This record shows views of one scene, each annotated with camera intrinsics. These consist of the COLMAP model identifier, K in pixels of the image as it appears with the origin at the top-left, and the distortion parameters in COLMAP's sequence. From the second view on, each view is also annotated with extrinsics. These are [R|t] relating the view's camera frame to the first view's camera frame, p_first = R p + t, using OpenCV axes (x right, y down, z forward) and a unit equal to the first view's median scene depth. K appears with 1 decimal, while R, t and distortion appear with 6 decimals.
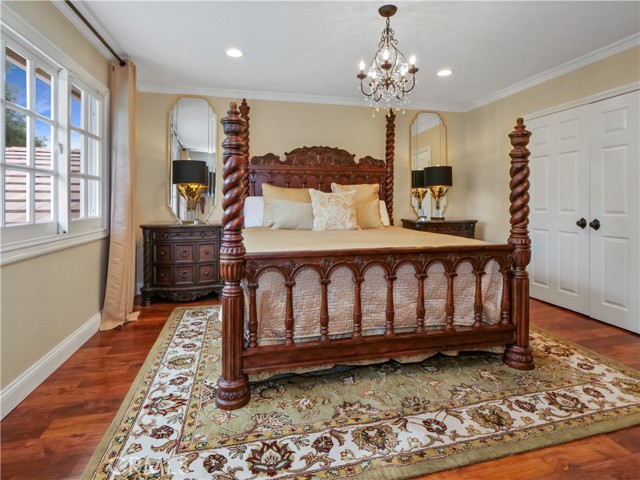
lens RADIAL K [[336.0, 0, 324.3], [0, 336.0, 236.9], [0, 0, 1]] dist [-0.010848, 0.001084]
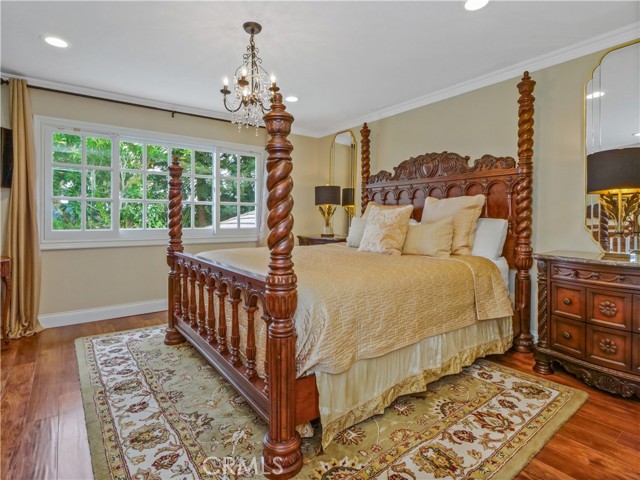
lens RADIAL K [[336.0, 0, 324.6], [0, 336.0, 243.8], [0, 0, 1]] dist [-0.010848, 0.001084]
pose [[0.410939, 0.073124, -0.908725, 1.485581], [-0.097107, 0.994618, 0.036123, -0.111909], [0.906476, 0.073399, 0.415828, 0.961973]]
